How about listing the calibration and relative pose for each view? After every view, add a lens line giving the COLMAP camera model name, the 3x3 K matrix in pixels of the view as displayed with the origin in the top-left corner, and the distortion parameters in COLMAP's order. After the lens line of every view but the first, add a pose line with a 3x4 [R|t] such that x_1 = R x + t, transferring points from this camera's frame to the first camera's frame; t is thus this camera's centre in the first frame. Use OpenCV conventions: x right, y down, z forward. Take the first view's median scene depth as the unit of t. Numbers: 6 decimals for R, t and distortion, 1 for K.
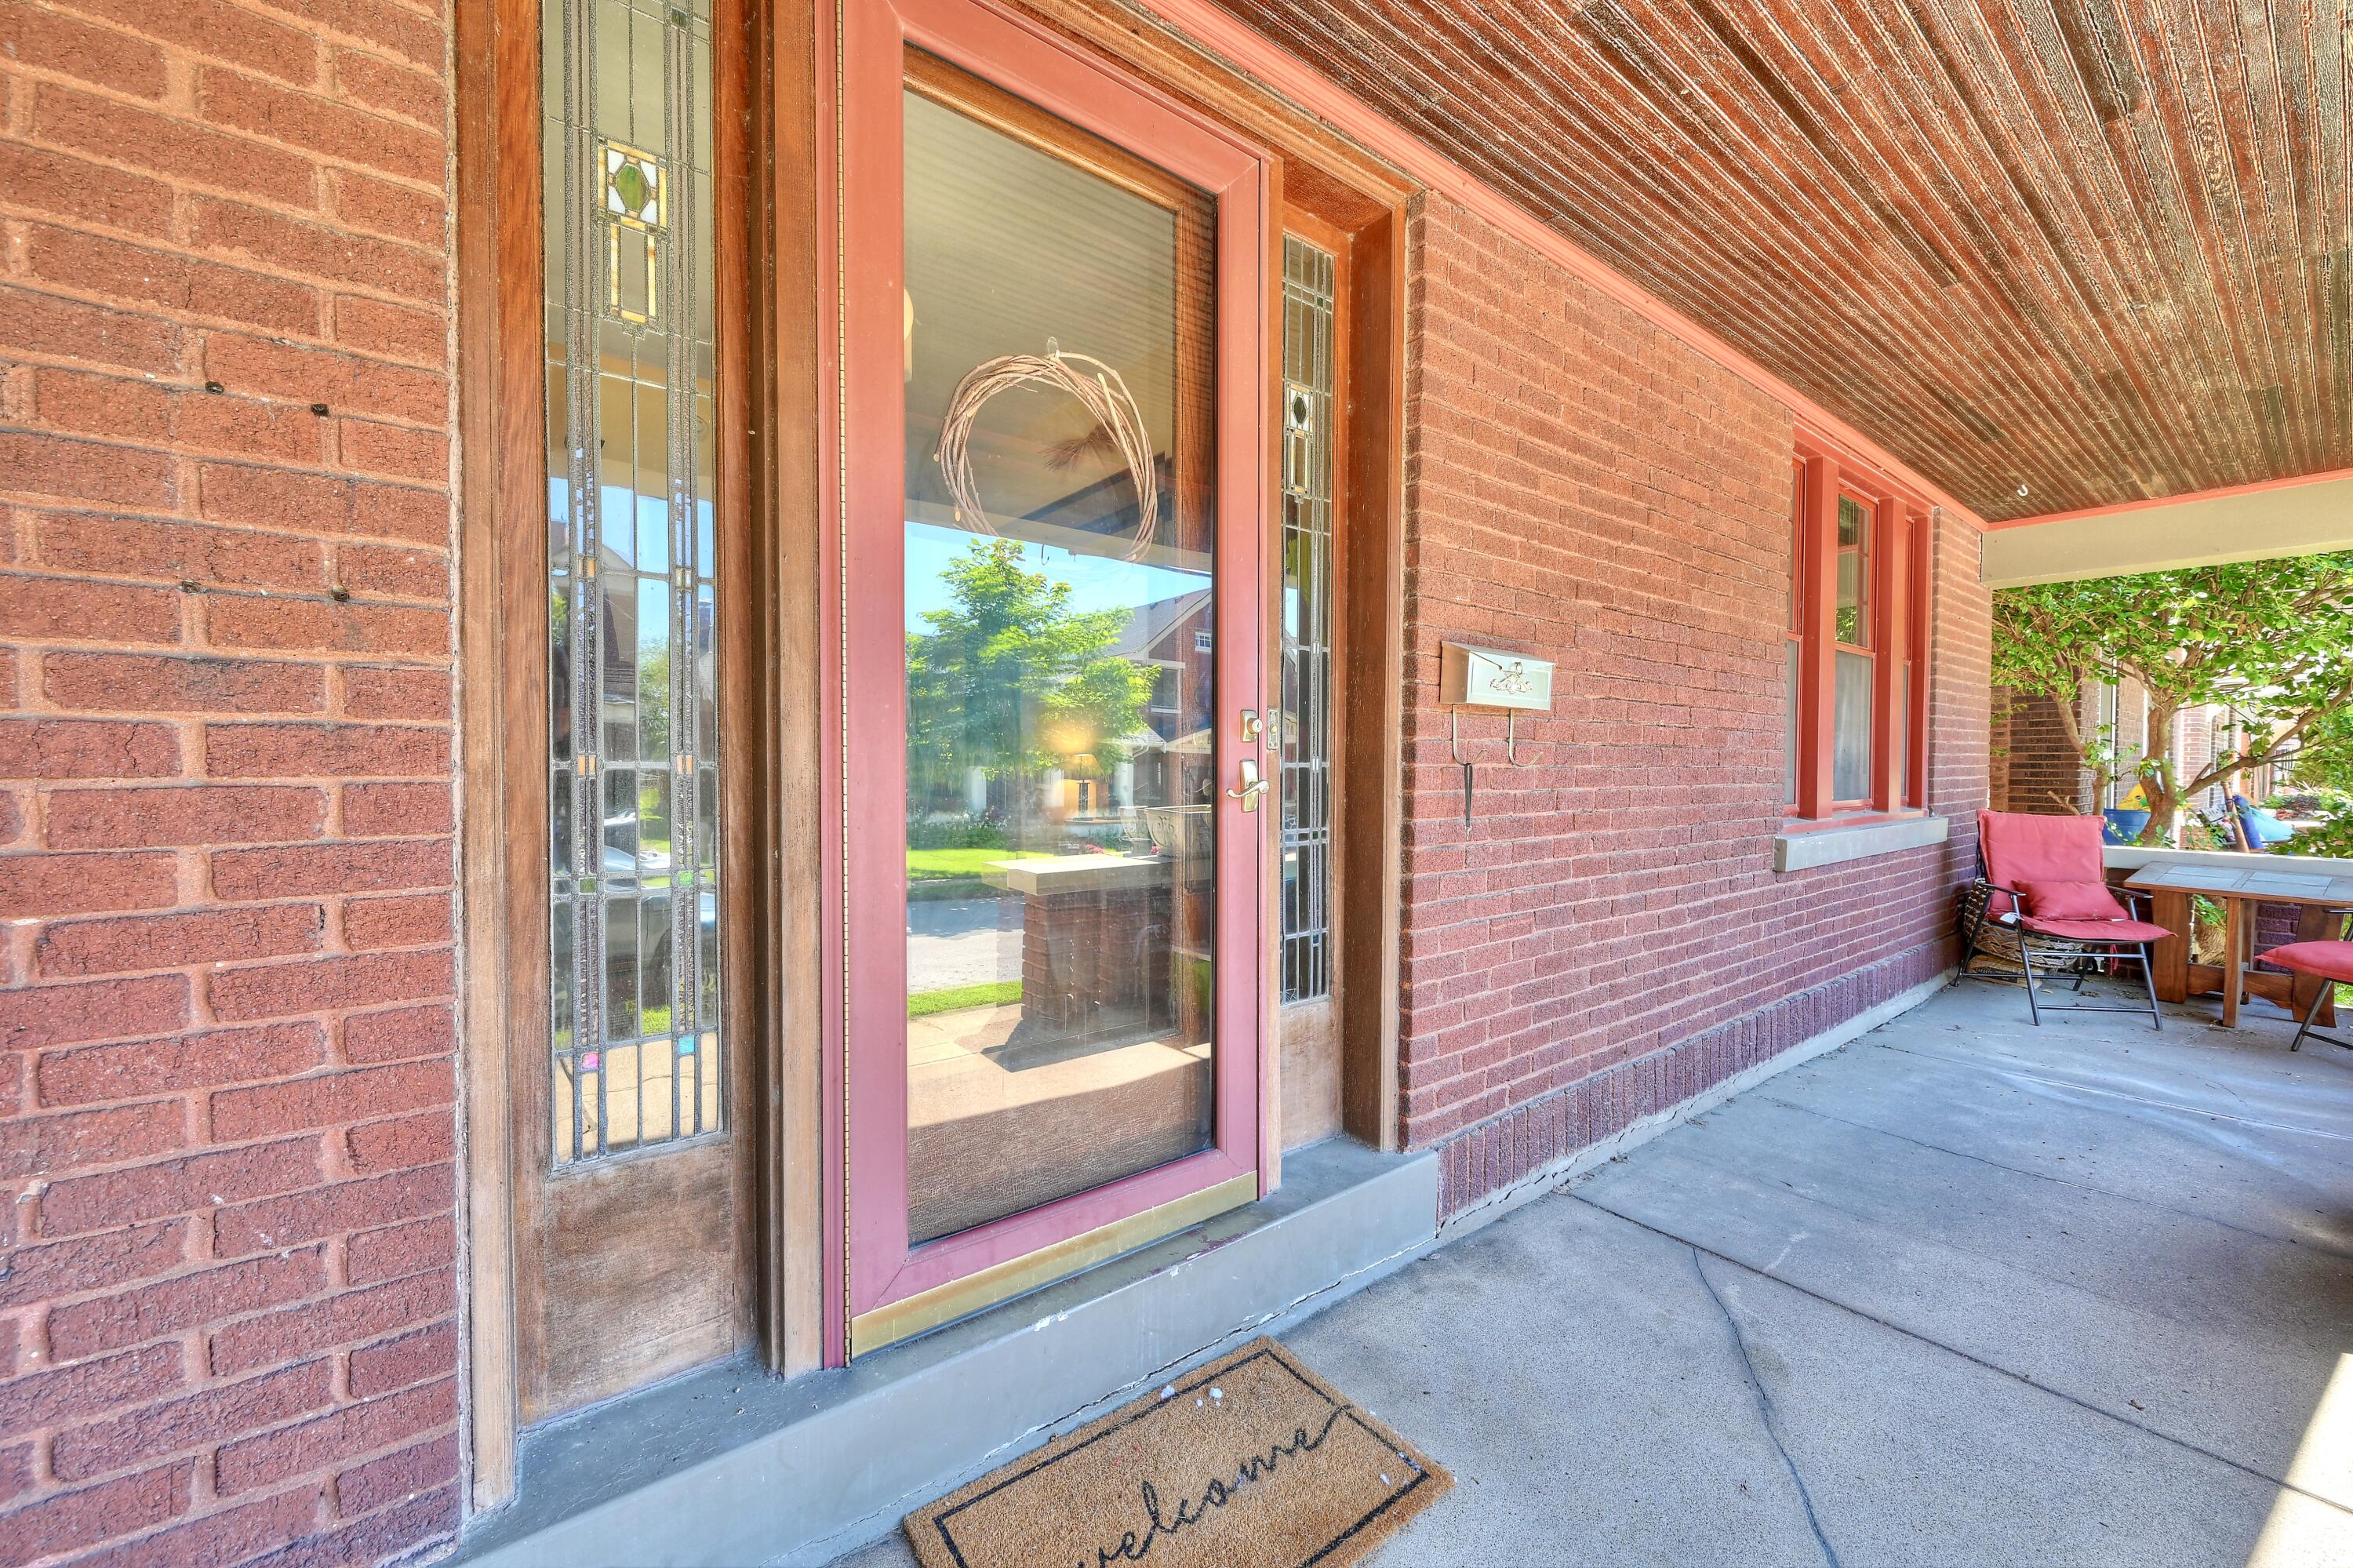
lens RADIAL K [[925.4, 0, 1180.7], [0, 925.4, 778.9], [0, 0, 1]] dist [0.000767, 0.000049]
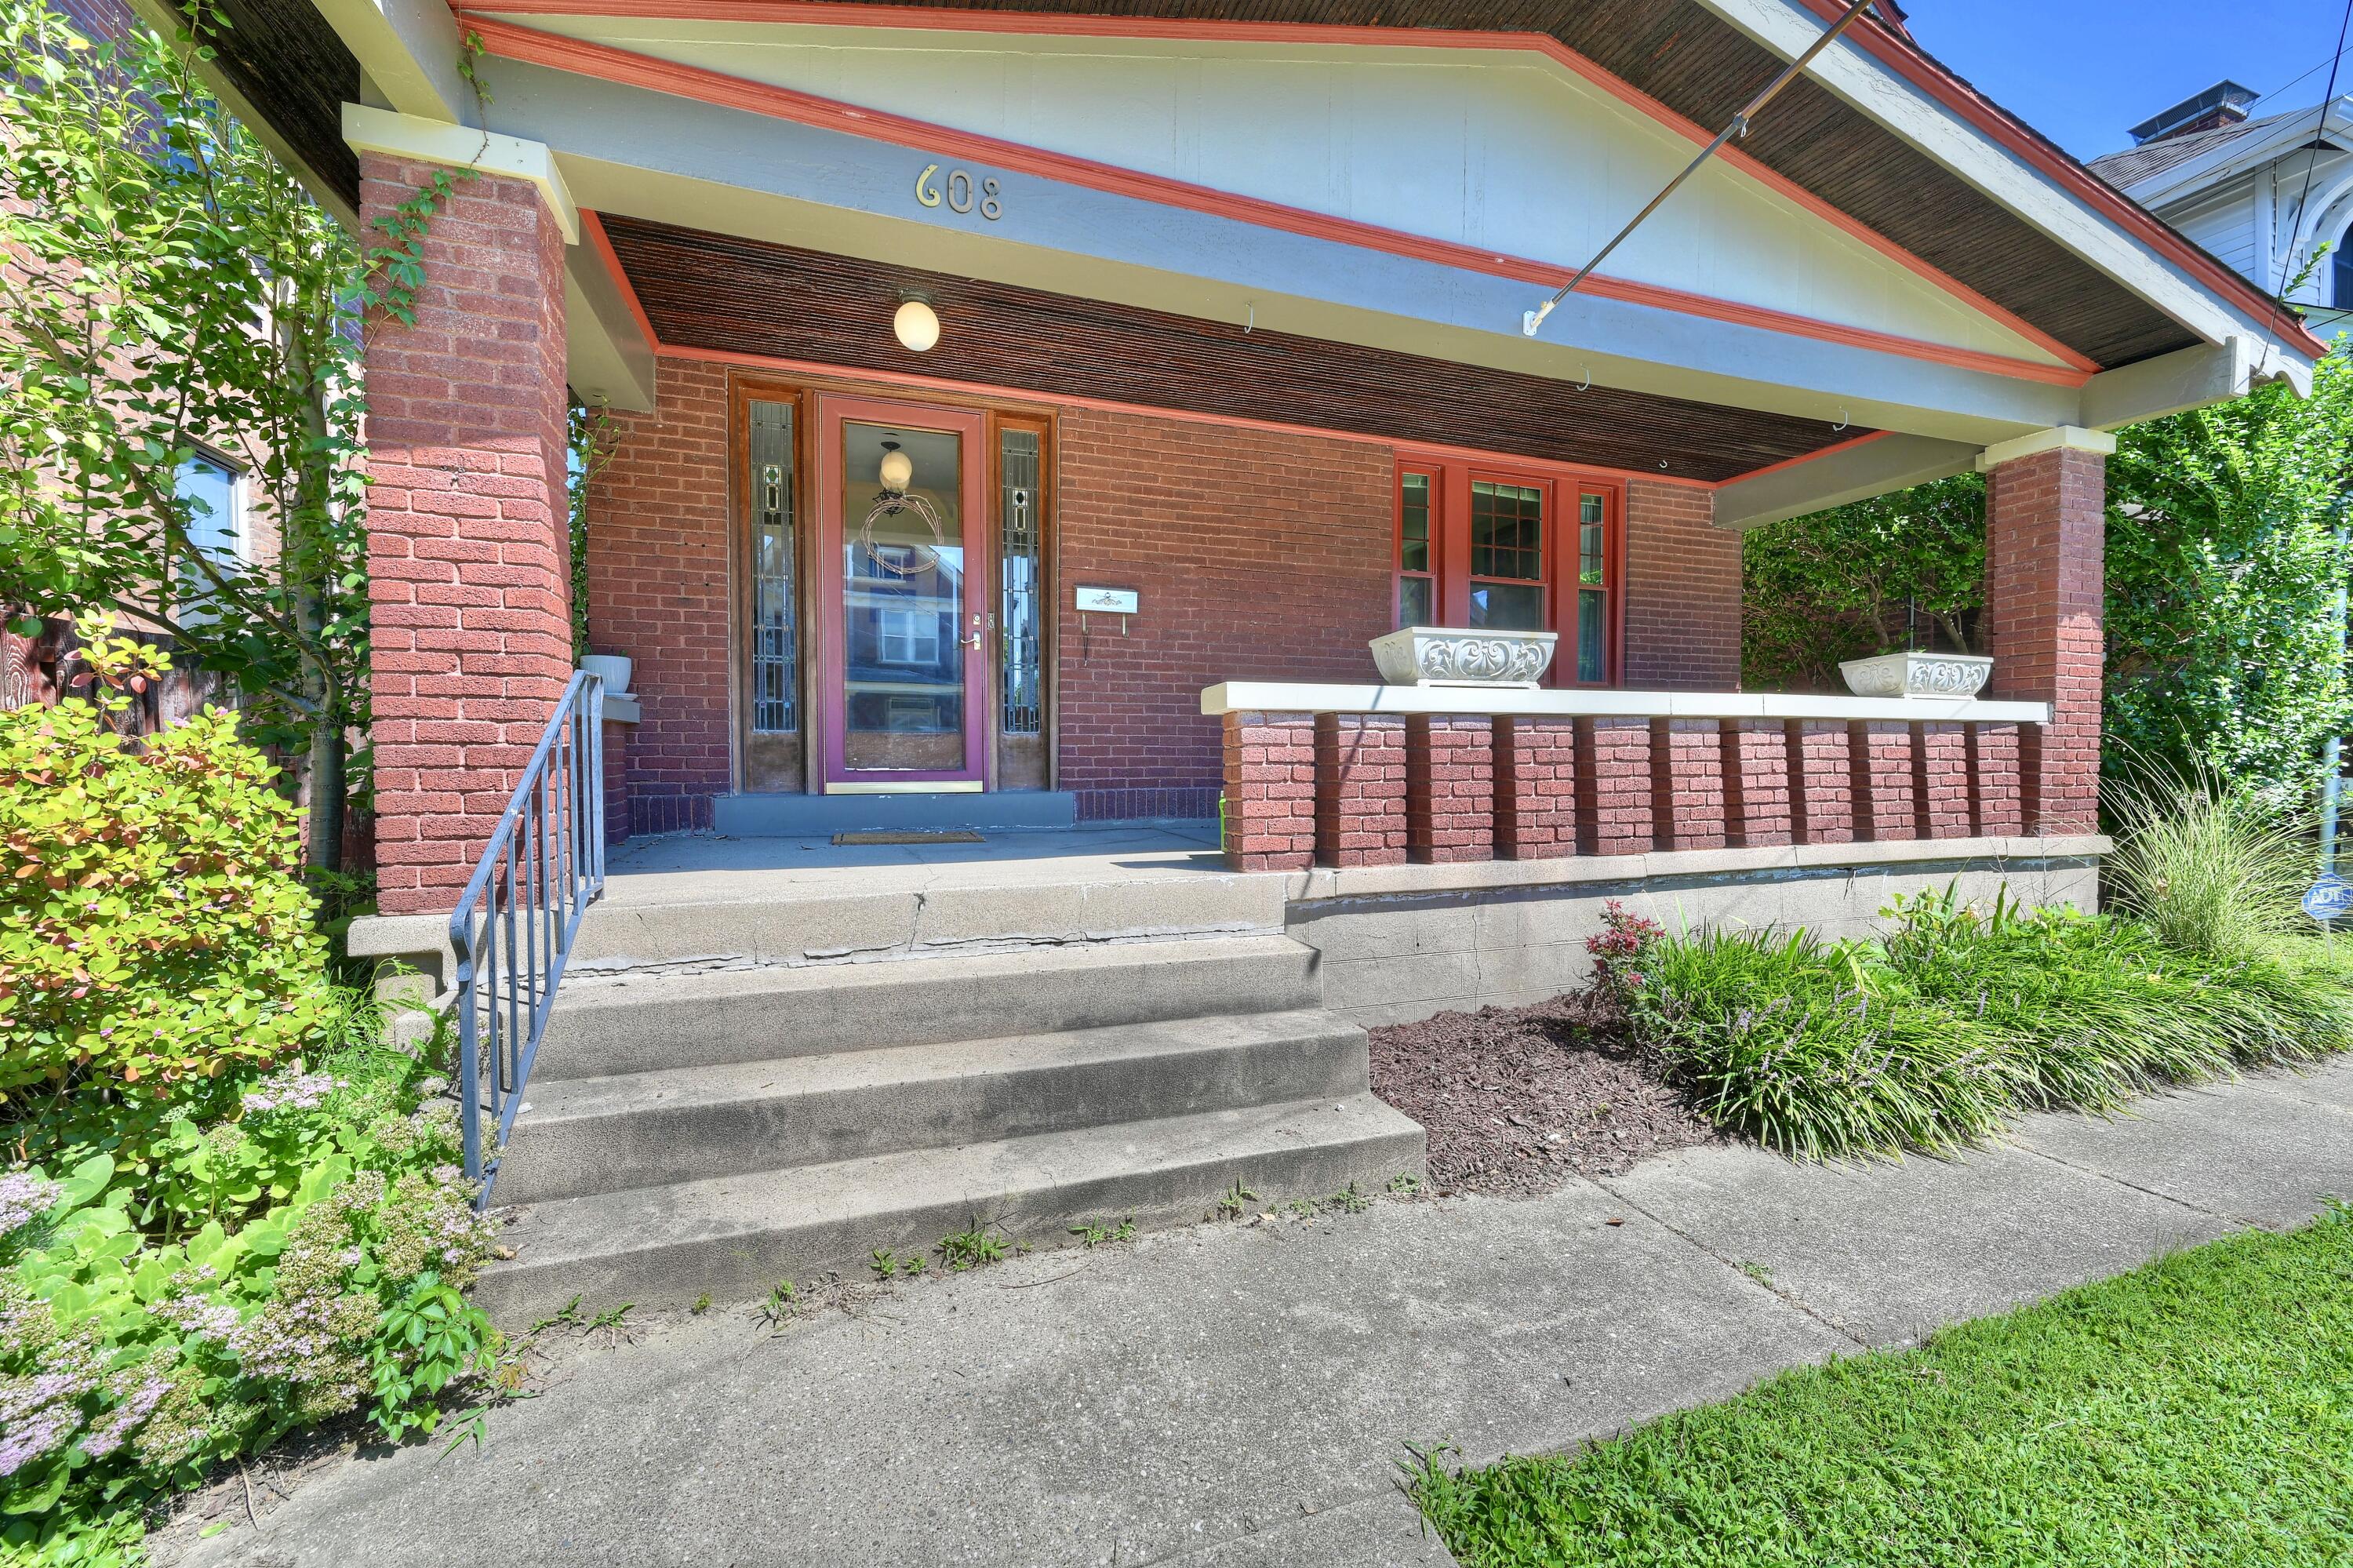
lens RADIAL K [[925.4, 0, 1178.8], [0, 925.4, 781.1], [0, 0, 1]] dist [0.000767, 0.000049]
pose [[0.945825, 0.002548, -0.324668, 1.367595], [-0.001110, 0.999989, 0.004614, 0.366787], [0.324676, -0.004003, 0.945817, -1.265760]]
